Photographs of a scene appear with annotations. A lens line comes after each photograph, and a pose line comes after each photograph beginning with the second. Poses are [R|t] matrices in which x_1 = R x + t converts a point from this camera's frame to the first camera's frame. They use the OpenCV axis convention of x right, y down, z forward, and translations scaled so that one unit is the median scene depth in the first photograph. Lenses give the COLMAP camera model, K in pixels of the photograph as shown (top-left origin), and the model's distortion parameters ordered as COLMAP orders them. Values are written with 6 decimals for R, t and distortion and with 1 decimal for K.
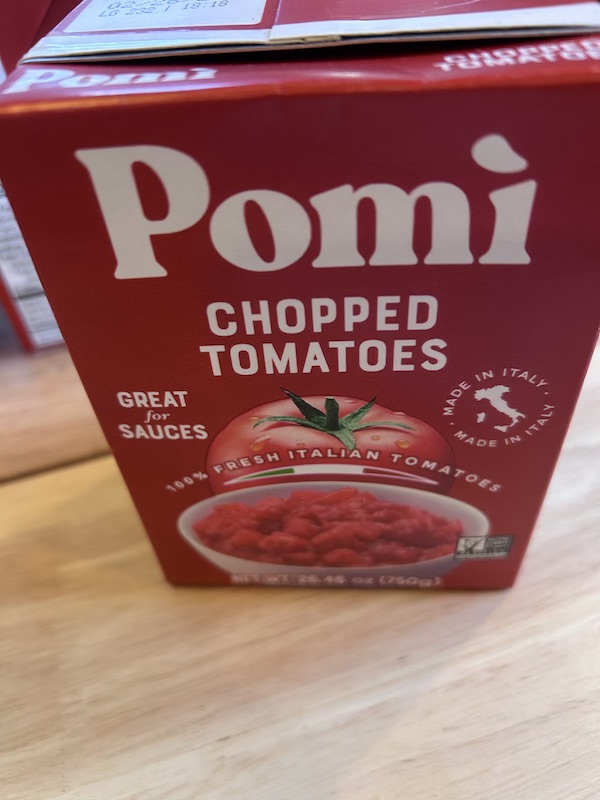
lens RADIAL K [[612.4, 0, 323.4], [0, 612.4, 400.4], [0, 0, 1]] dist [0.004977, -0.008906]
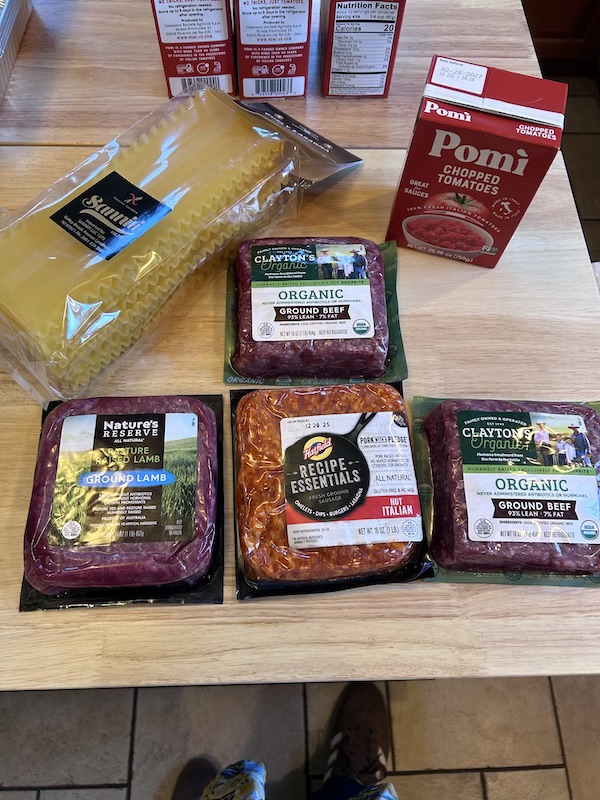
lens RADIAL K [[612.4, 0, 323.4], [0, 612.4, 400.4], [0, 0, 1]] dist [0.004977, -0.008906]
pose [[0.972632, 0.229282, 0.037639, -0.748231], [-0.227708, 0.908385, 0.350693, 0.022238], [0.046216, -0.349666, 0.935734, -3.292719]]
